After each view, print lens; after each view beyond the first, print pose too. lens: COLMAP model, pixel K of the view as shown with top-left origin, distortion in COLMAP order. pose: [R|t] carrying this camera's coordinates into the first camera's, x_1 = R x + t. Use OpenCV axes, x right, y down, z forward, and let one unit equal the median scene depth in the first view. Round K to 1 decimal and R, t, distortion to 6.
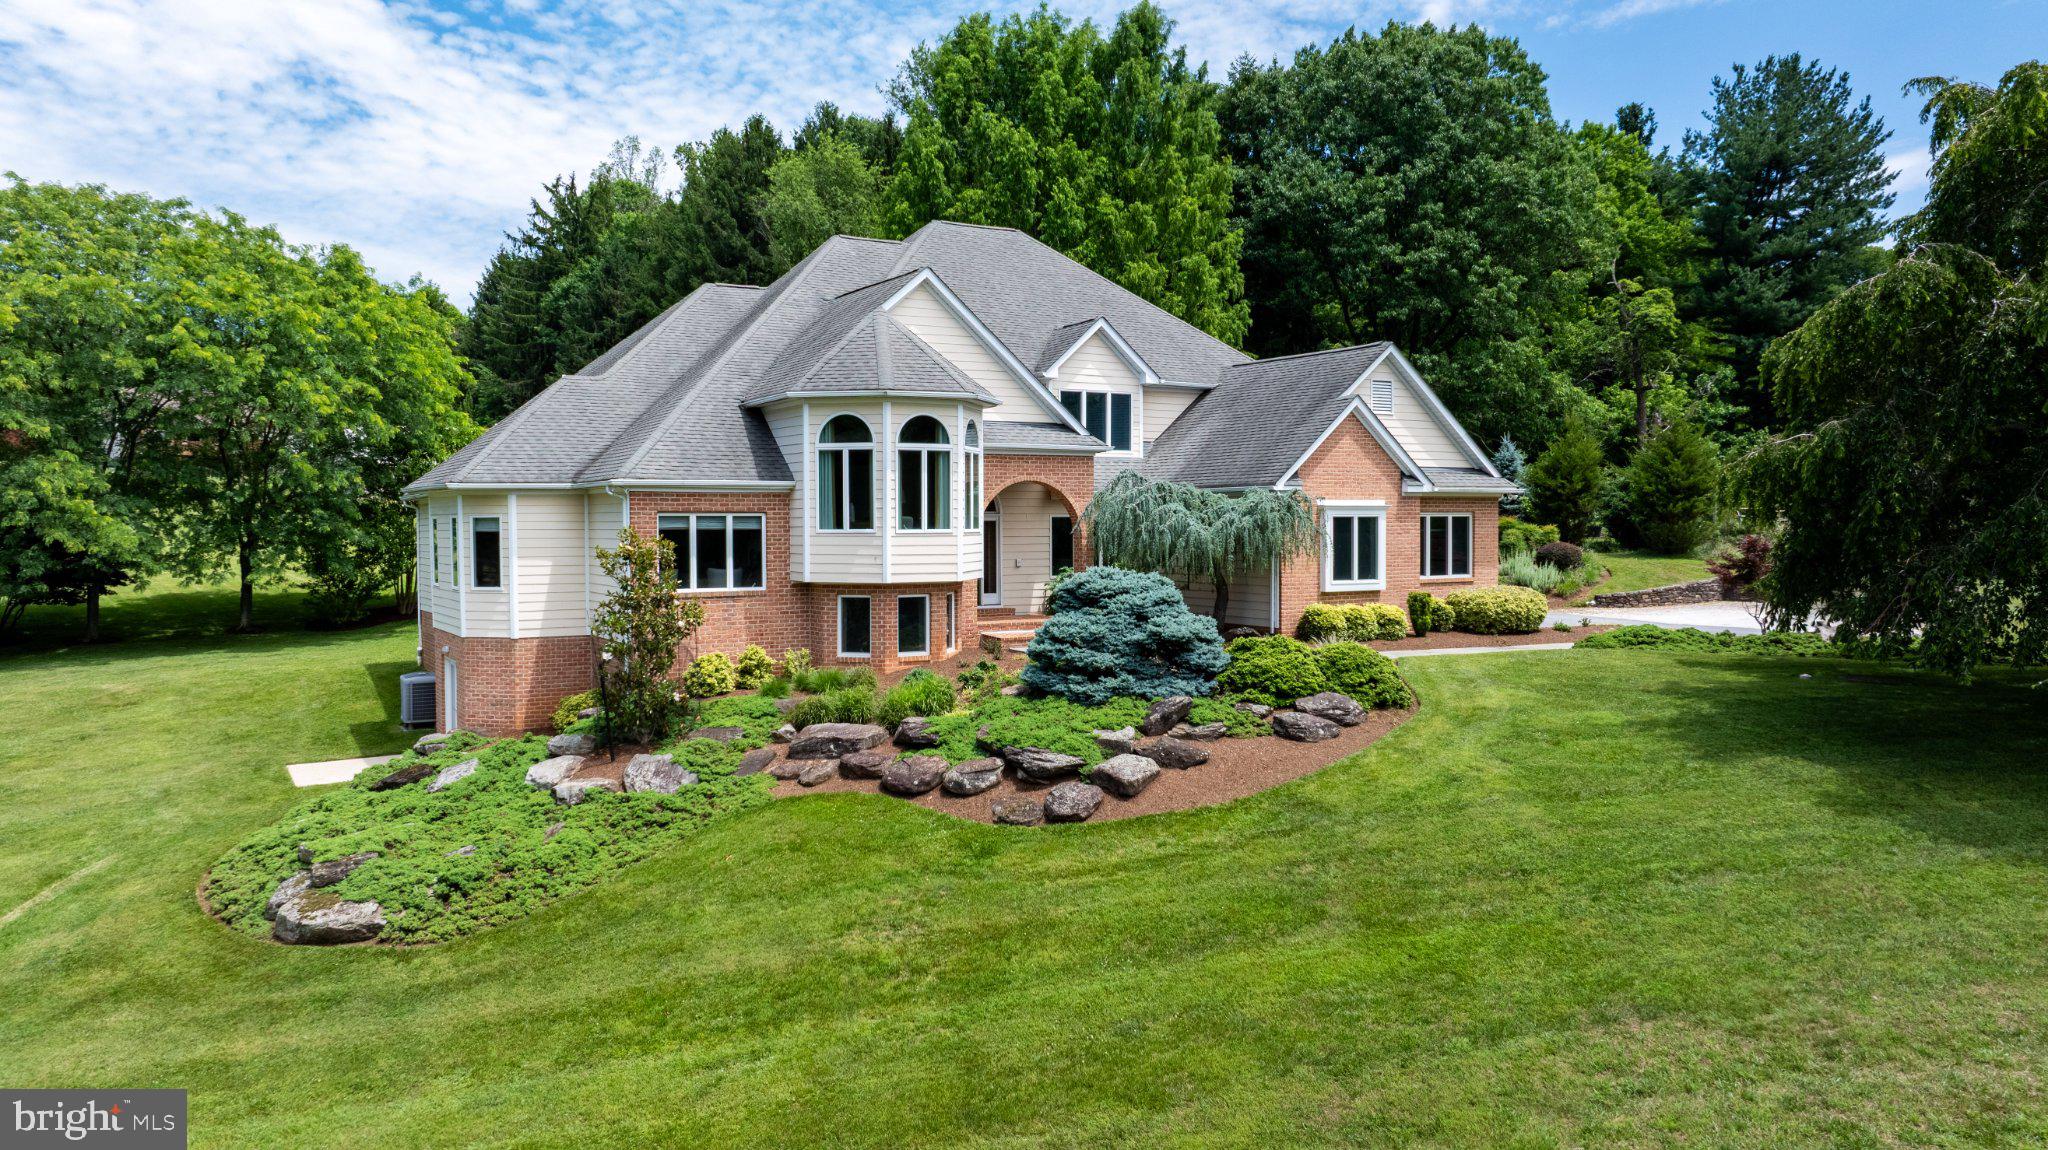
lens RADIAL K [[1457.3, 0, 1023.6], [0, 1457.3, 568.5], [0, 0, 1]] dist [-0.055502, 0.063145]
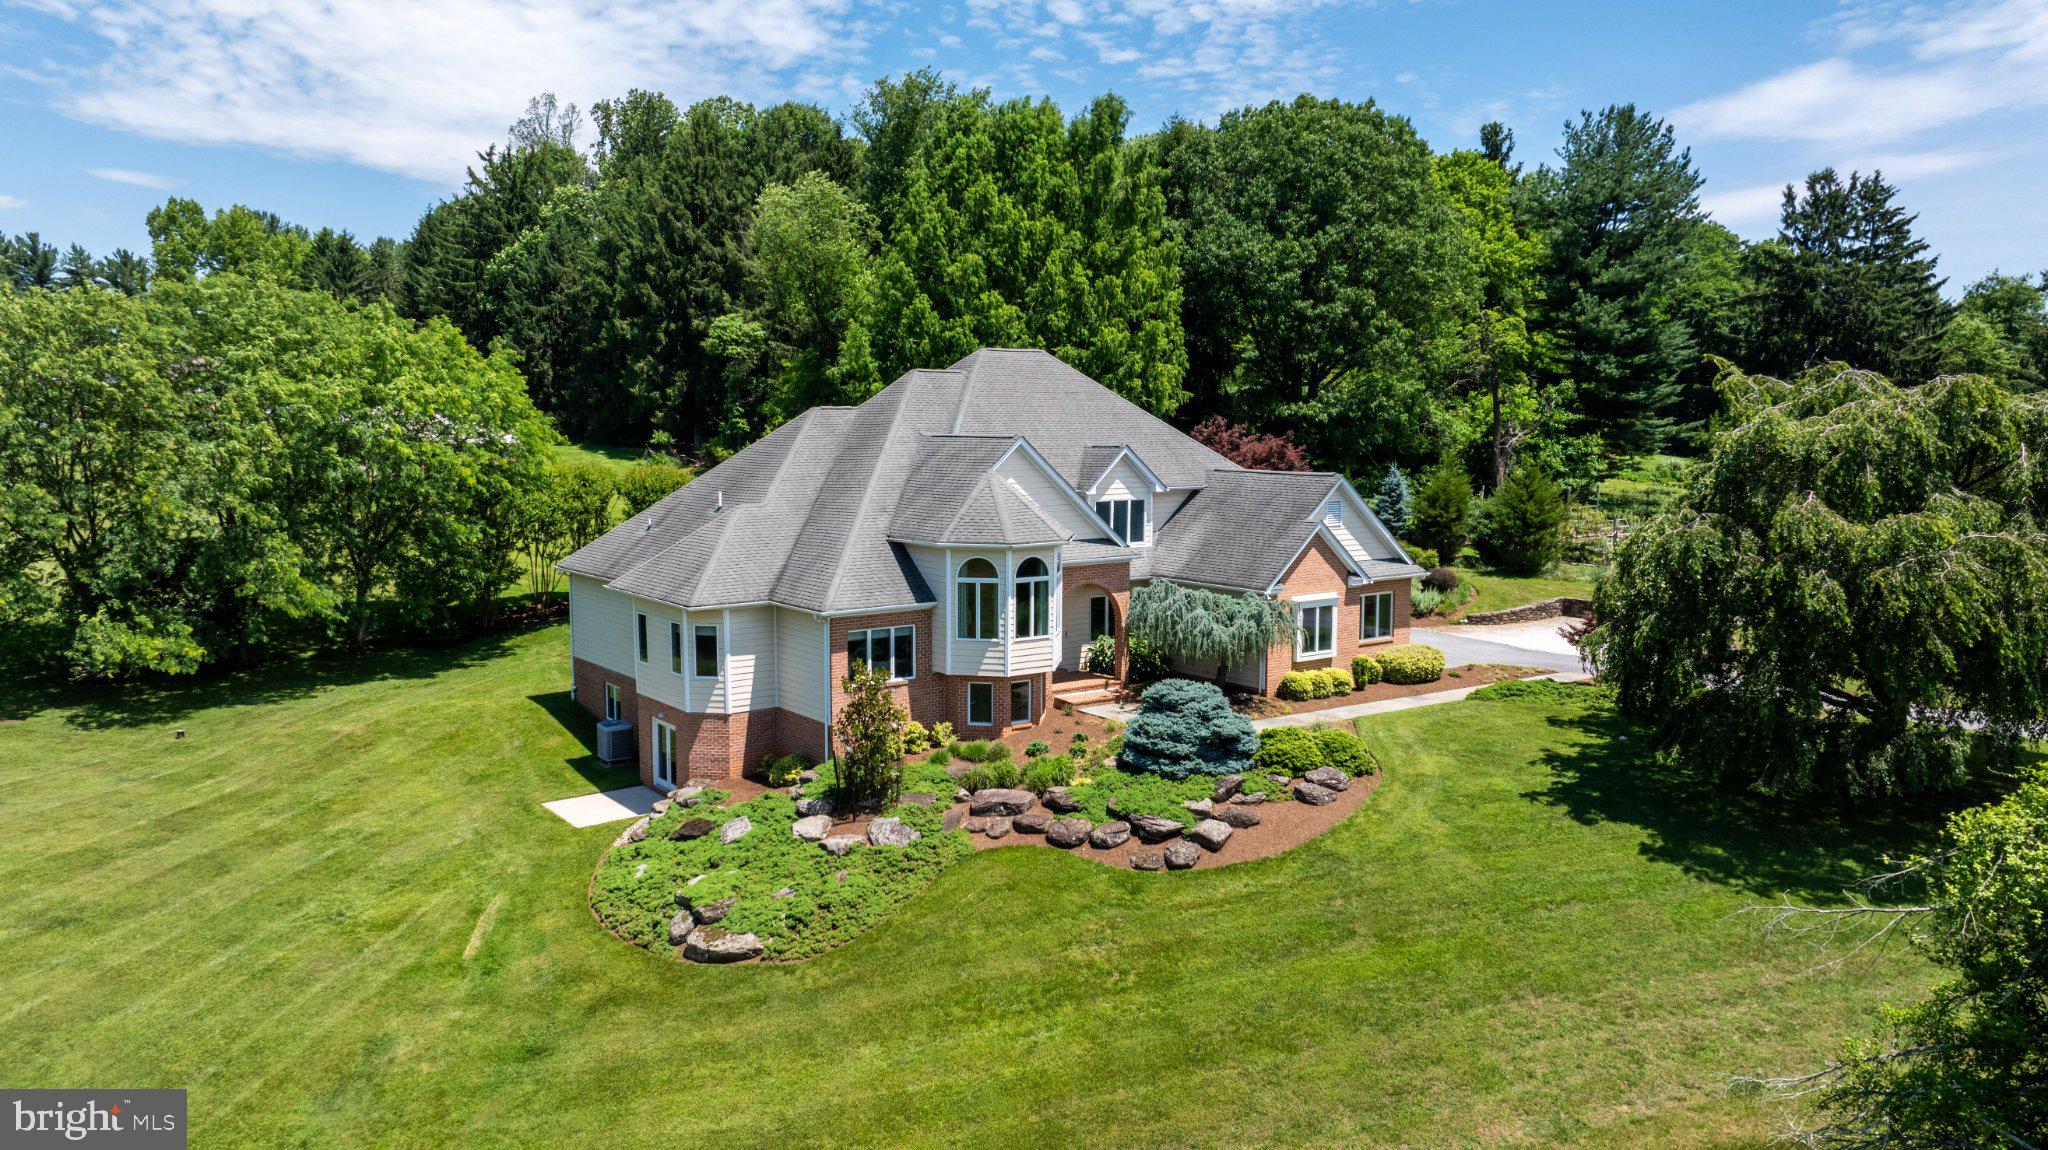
lens RADIAL K [[1471.4, 0, 1024.0], [0, 1471.4, 575.0], [0, 0, 1]] dist [-0.035587, -0.000720]
pose [[0.994002, -0.003324, 0.109310, -0.232019], [-0.005538, 0.996726, 0.080665, -0.201973], [-0.109220, -0.080786, 0.990729, -0.407188]]
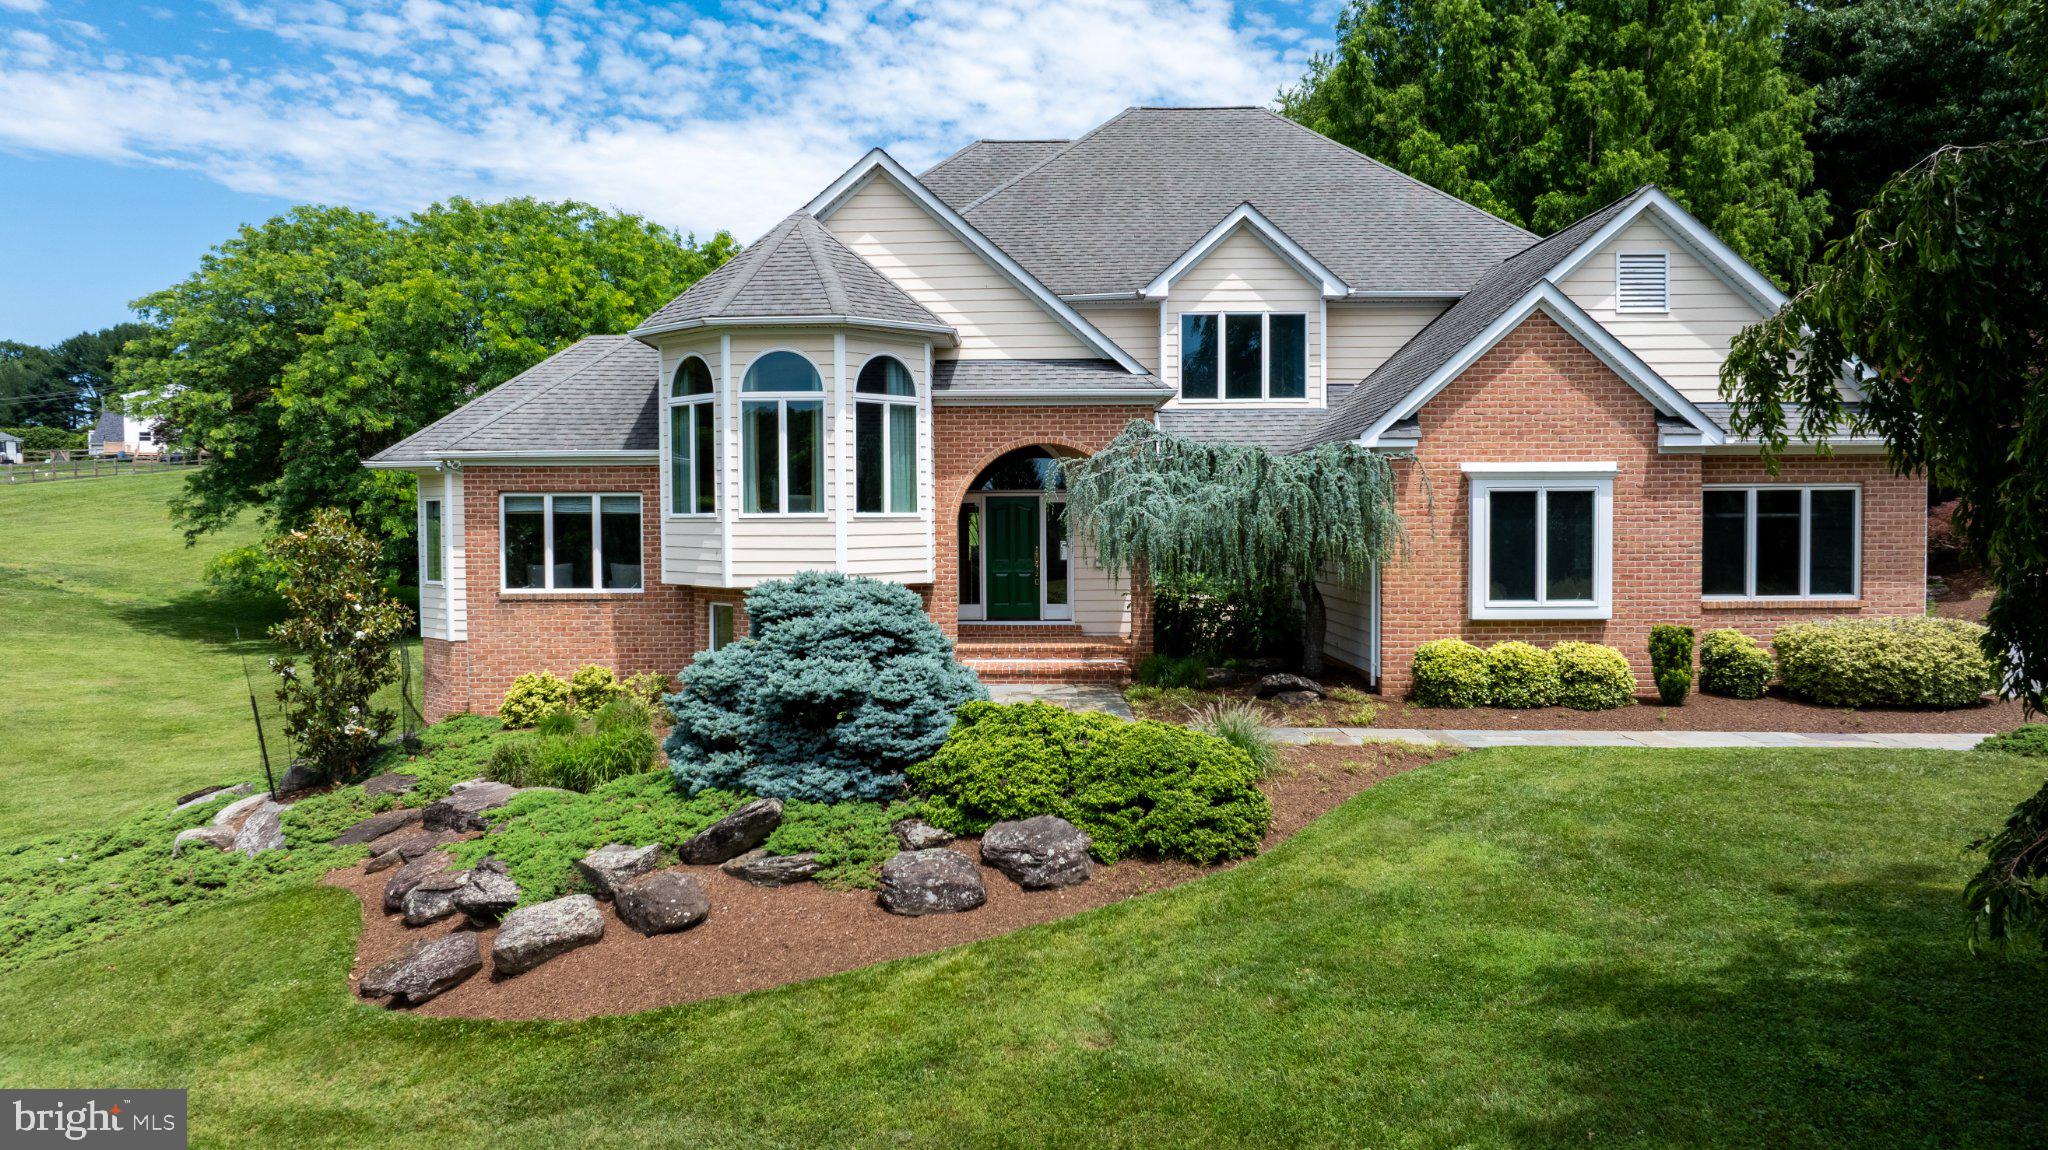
lens RADIAL K [[1457.3, 0, 1023.6], [0, 1457.3, 568.5], [0, 0, 1]] dist [-0.055502, 0.063145]
pose [[0.857163, 0.017217, -0.514757, 0.396193], [-0.014835, 0.999852, 0.008740, -0.007775], [0.514831, 0.000145, 0.857292, 0.456802]]
